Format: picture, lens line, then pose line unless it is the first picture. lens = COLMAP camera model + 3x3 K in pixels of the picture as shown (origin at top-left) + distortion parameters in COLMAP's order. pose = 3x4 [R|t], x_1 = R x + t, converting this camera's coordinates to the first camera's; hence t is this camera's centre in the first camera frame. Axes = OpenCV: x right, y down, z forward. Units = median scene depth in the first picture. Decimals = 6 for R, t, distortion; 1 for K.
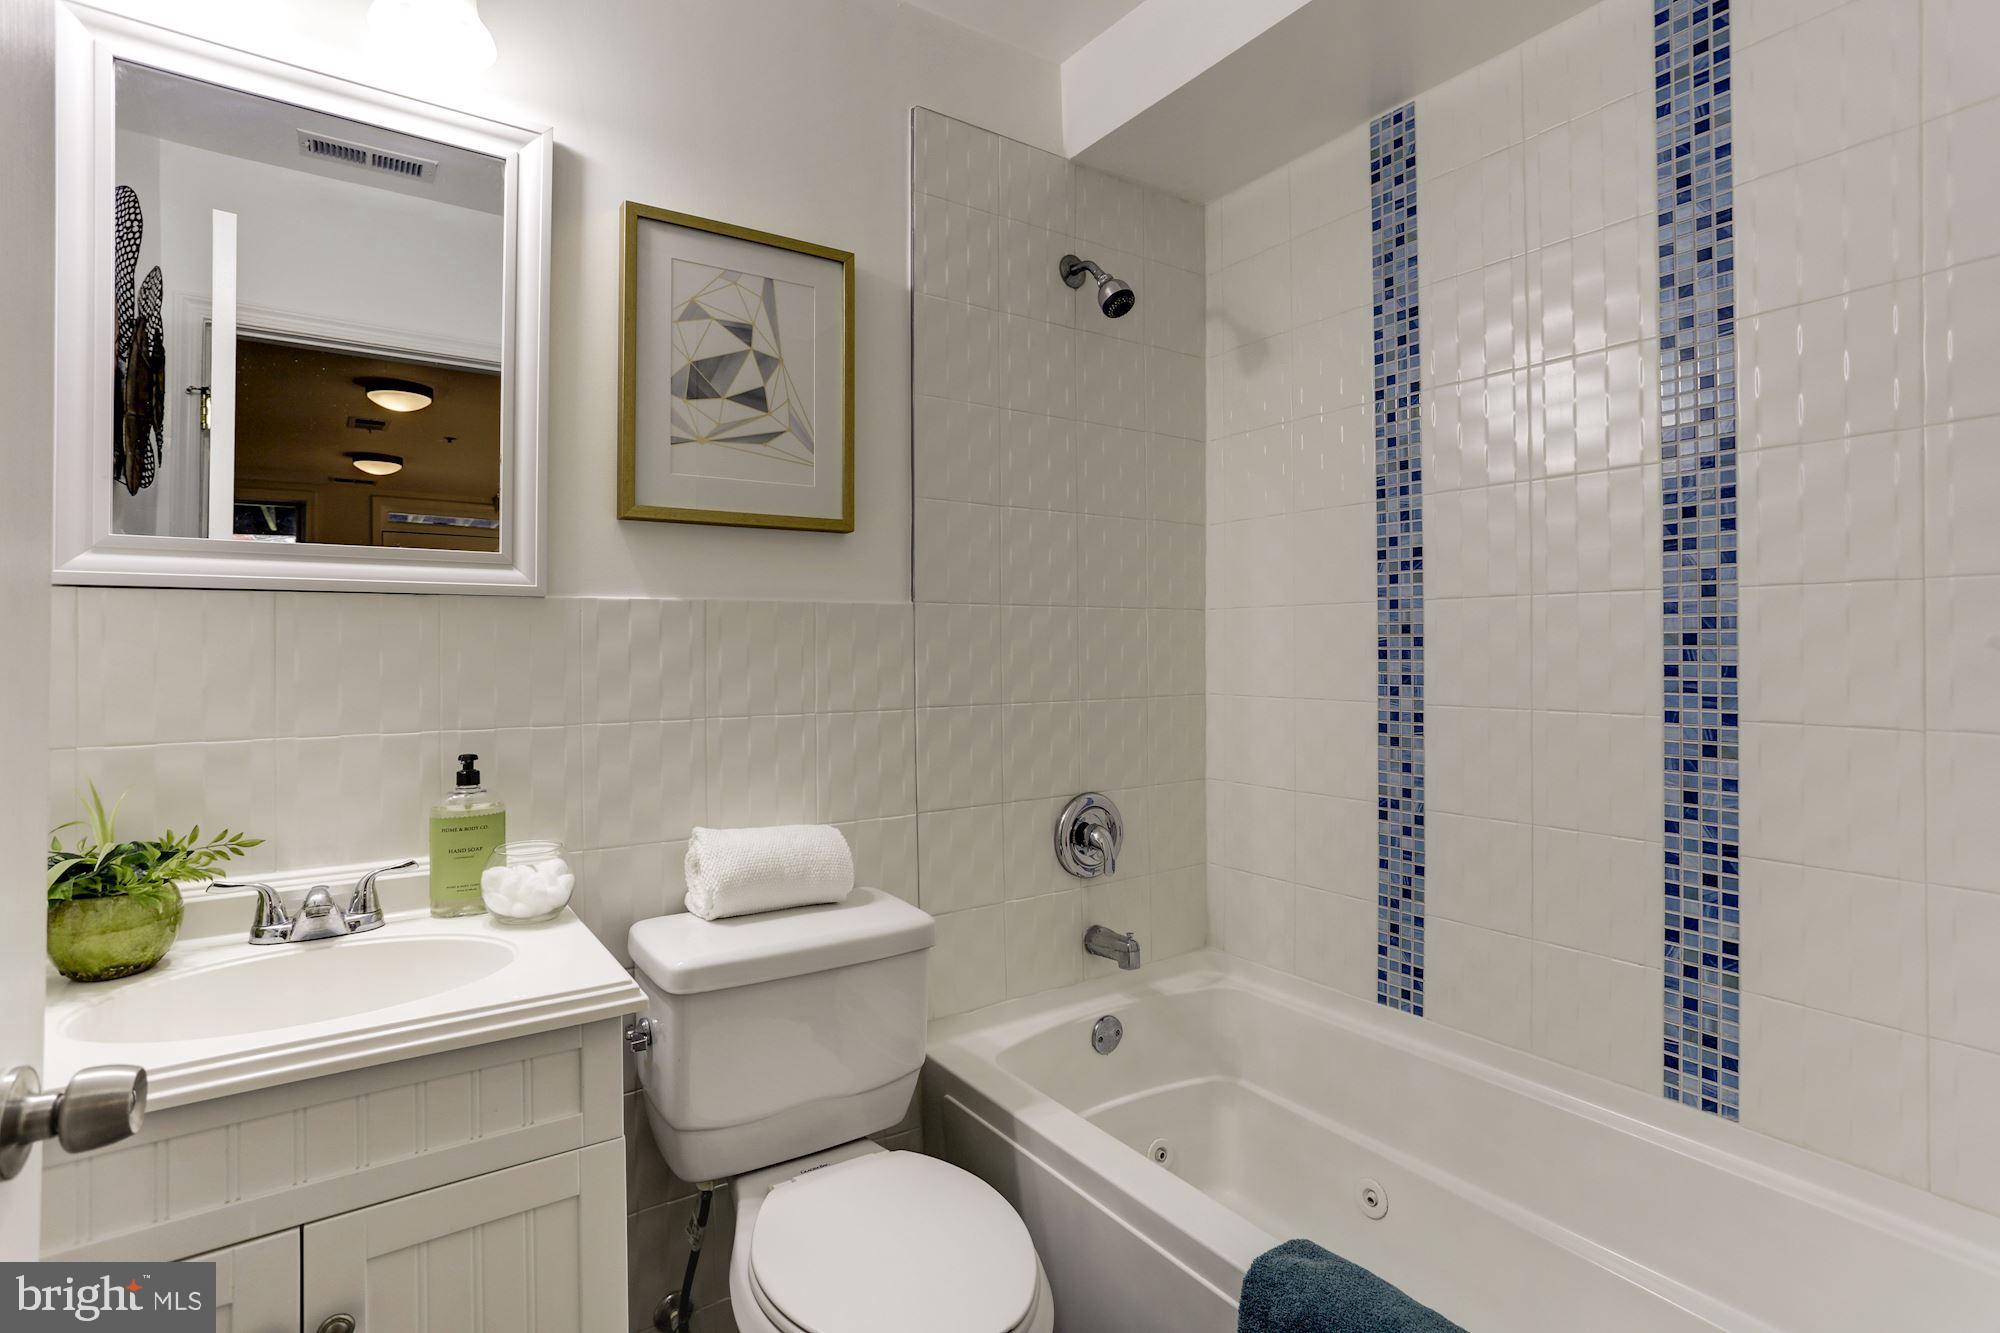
lens RADIAL K [[980.8, 0, 975.1], [0, 980.8, 645.0], [0, 0, 1]] dist [-0.048966, 0.038011]
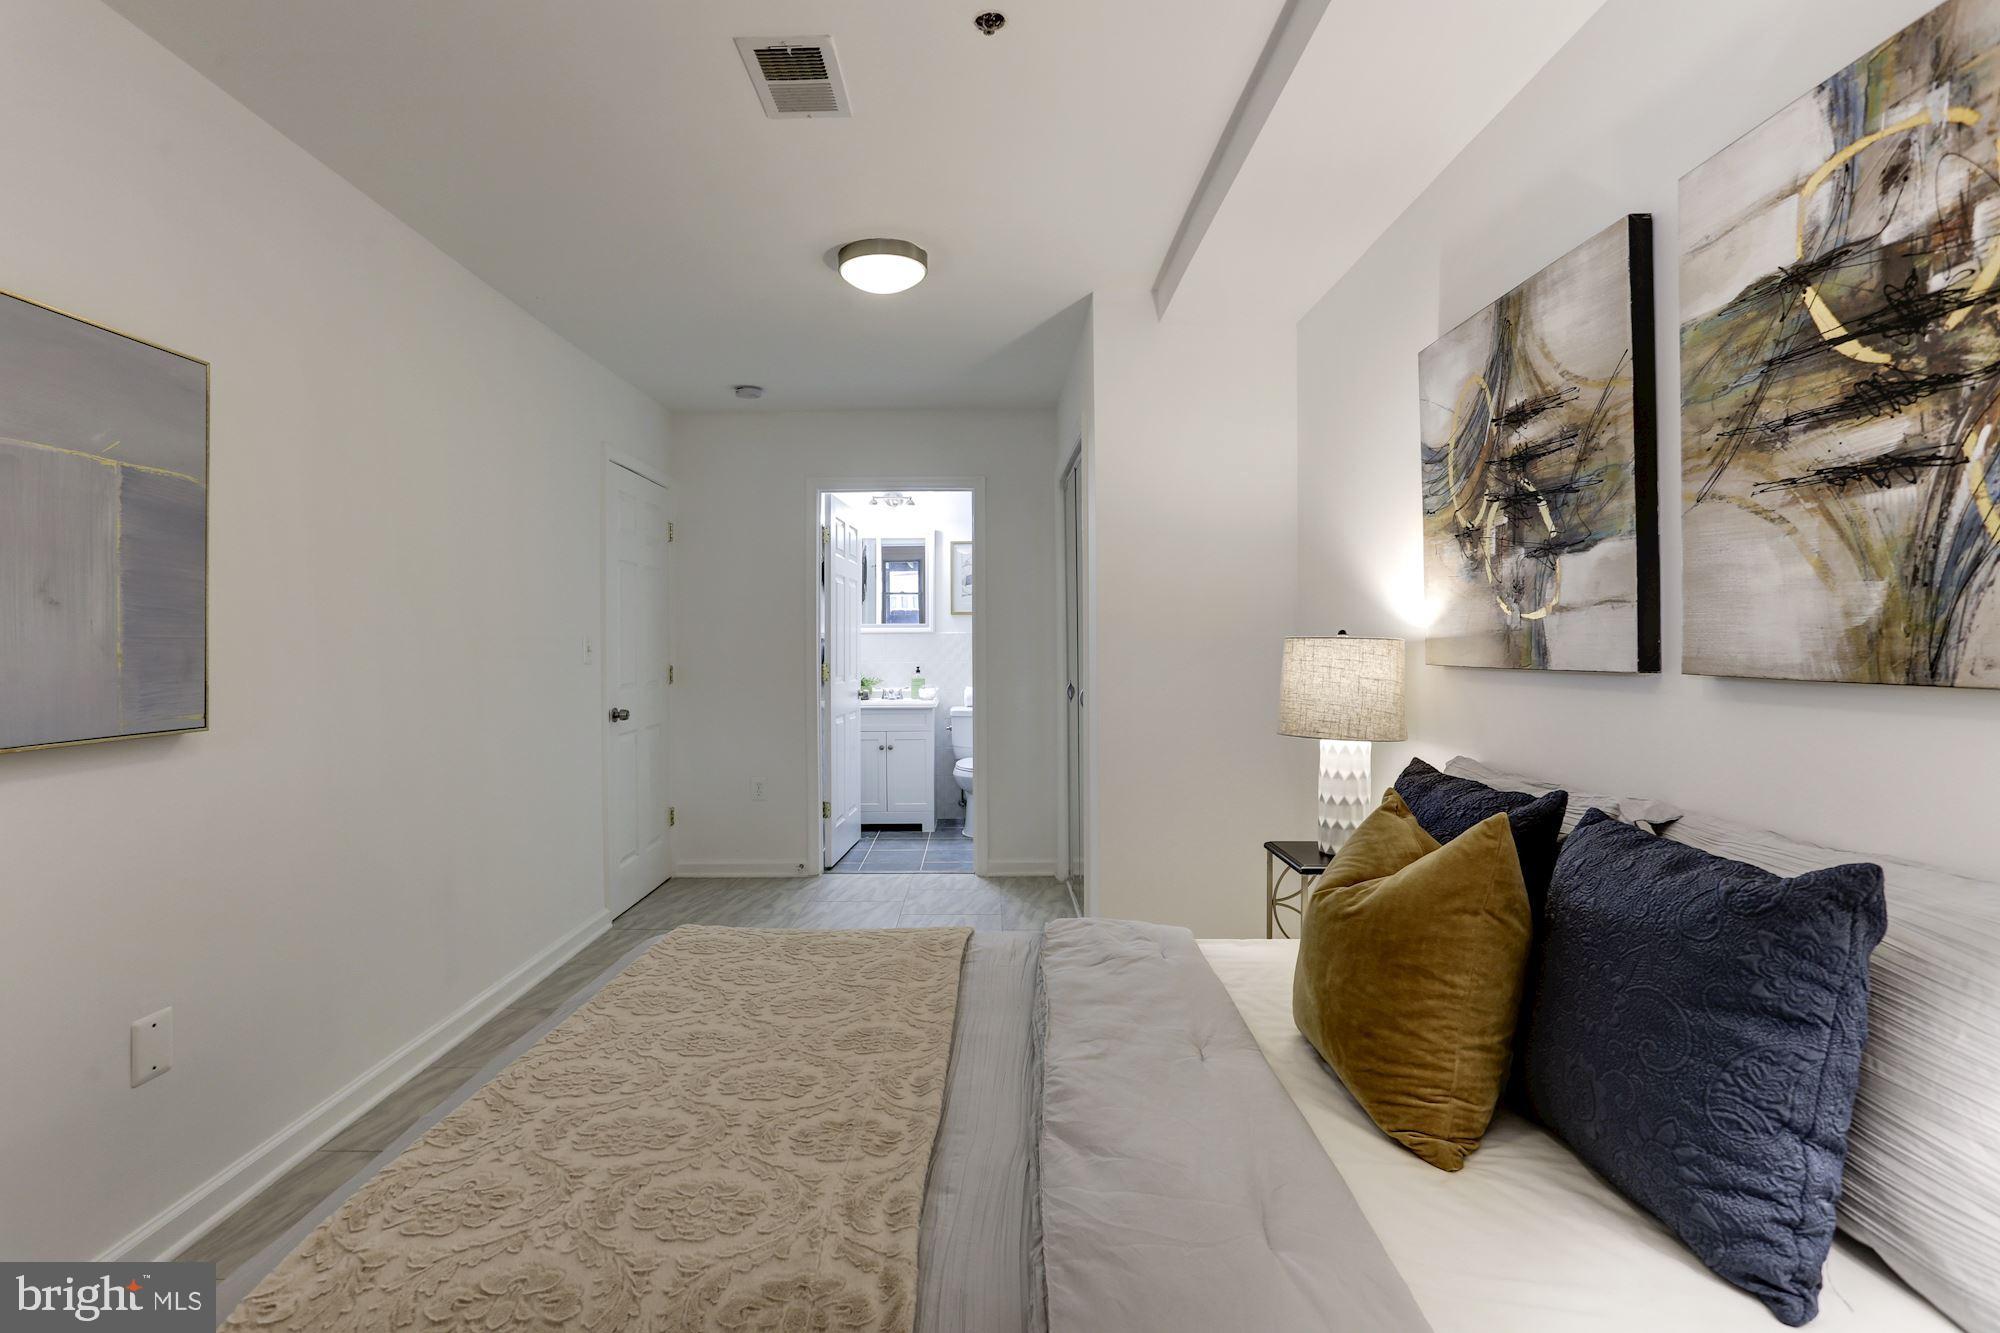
lens RADIAL K [[980.8, 0, 975.1], [0, 980.8, 645.0], [0, 0, 1]] dist [-0.048966, 0.038011]
pose [[0.826408, -0.006433, -0.563035, 2.056608], [0.012311, 0.999902, 0.006646, -0.019109], [0.562937, -0.012424, 0.826406, -2.404219]]
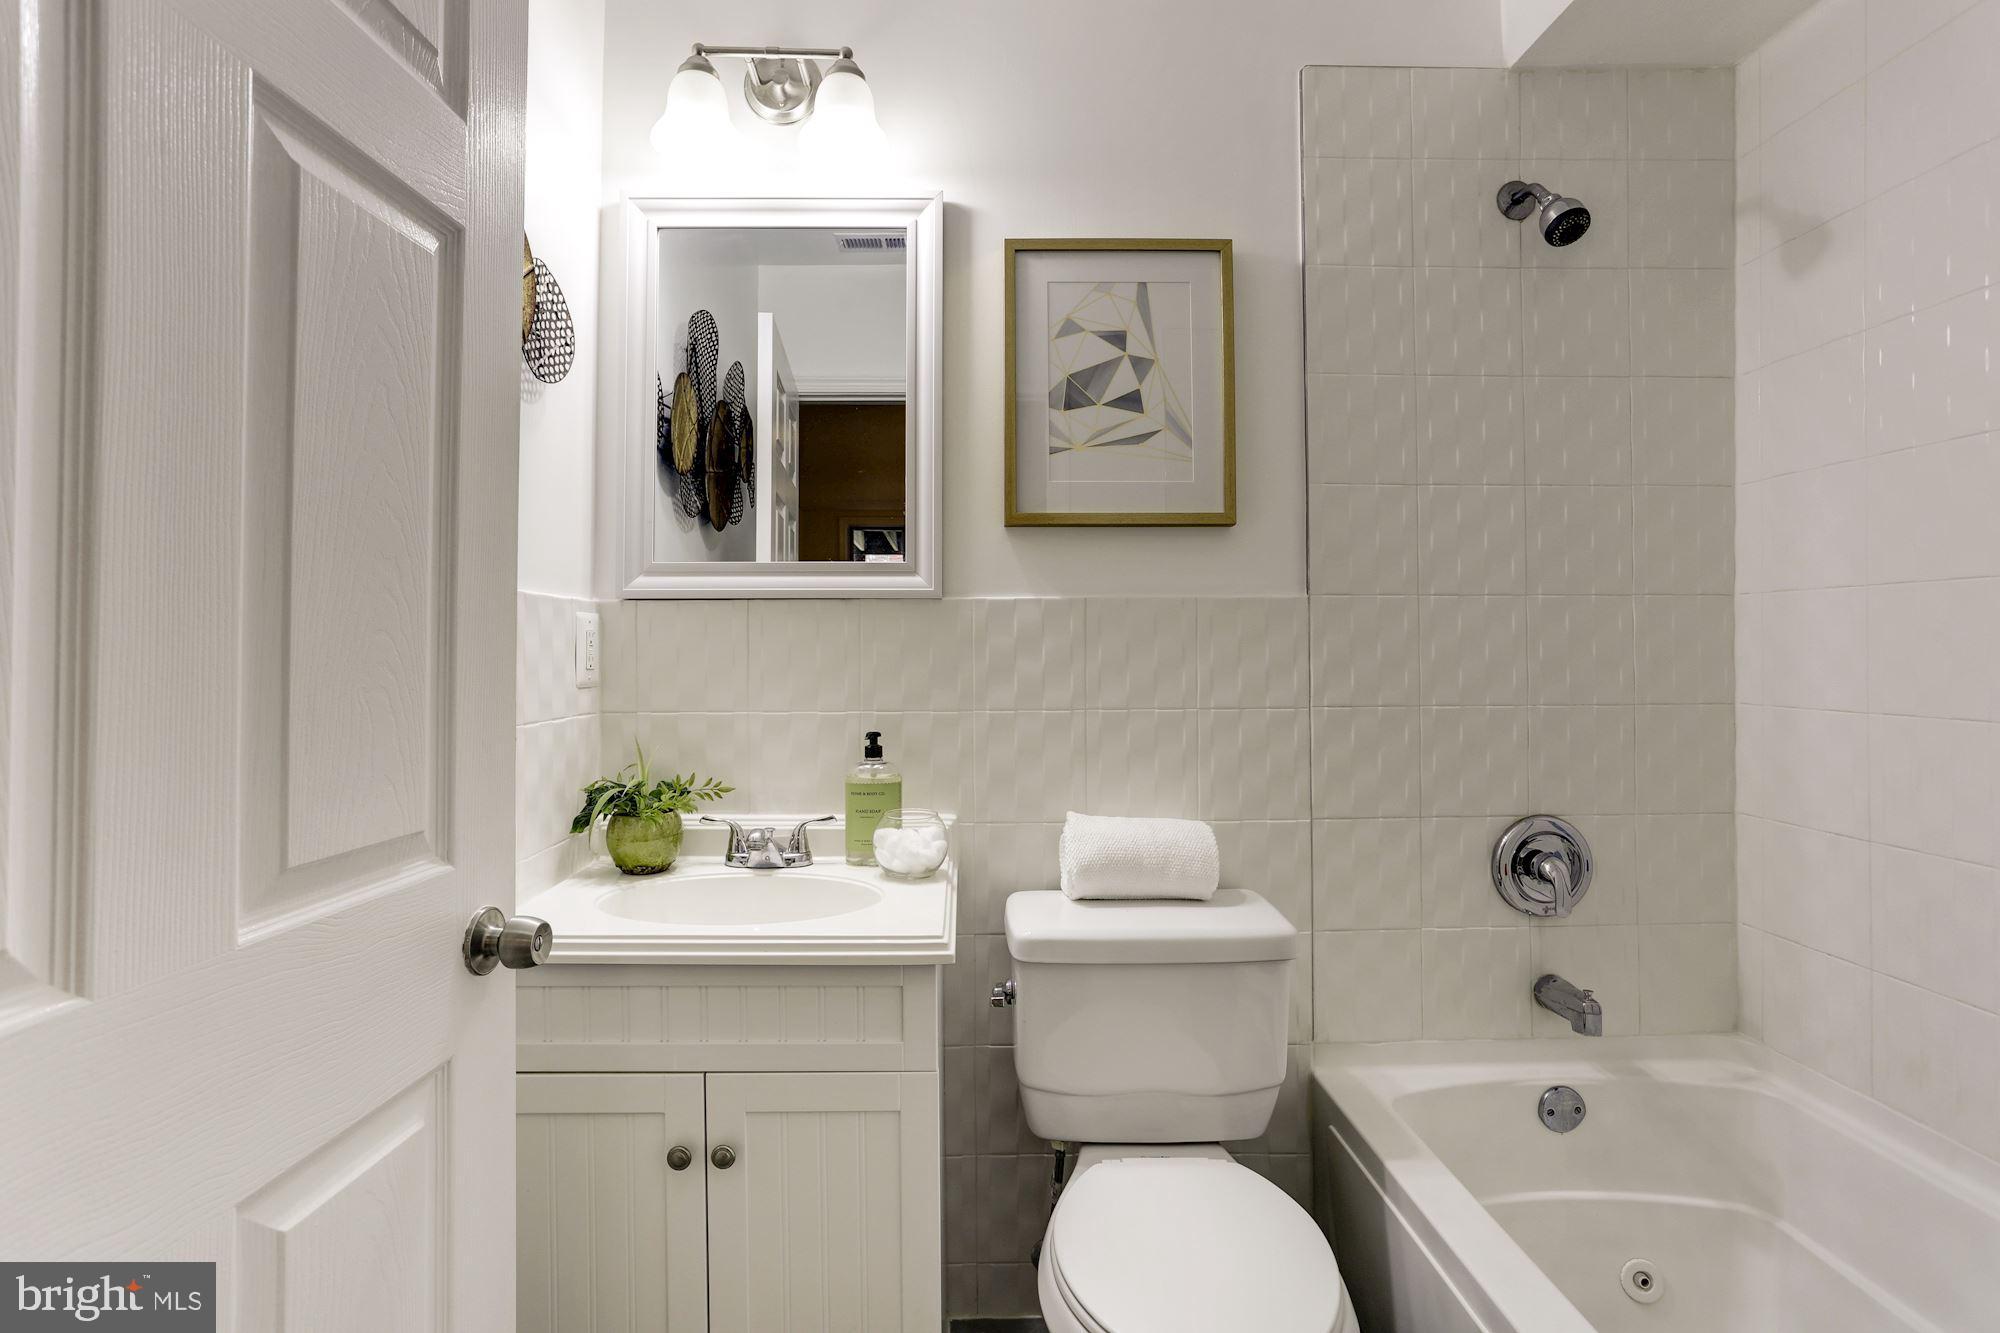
lens RADIAL K [[980.8, 0, 975.1], [0, 980.8, 645.0], [0, 0, 1]] dist [-0.048966, 0.038011]
pose [[0.839036, -0.000251, -0.544076, 0.198509], [0.000780, 0.999999, 0.000742, 0.004021], [0.544076, -0.001047, 0.839035, 0.043851]]
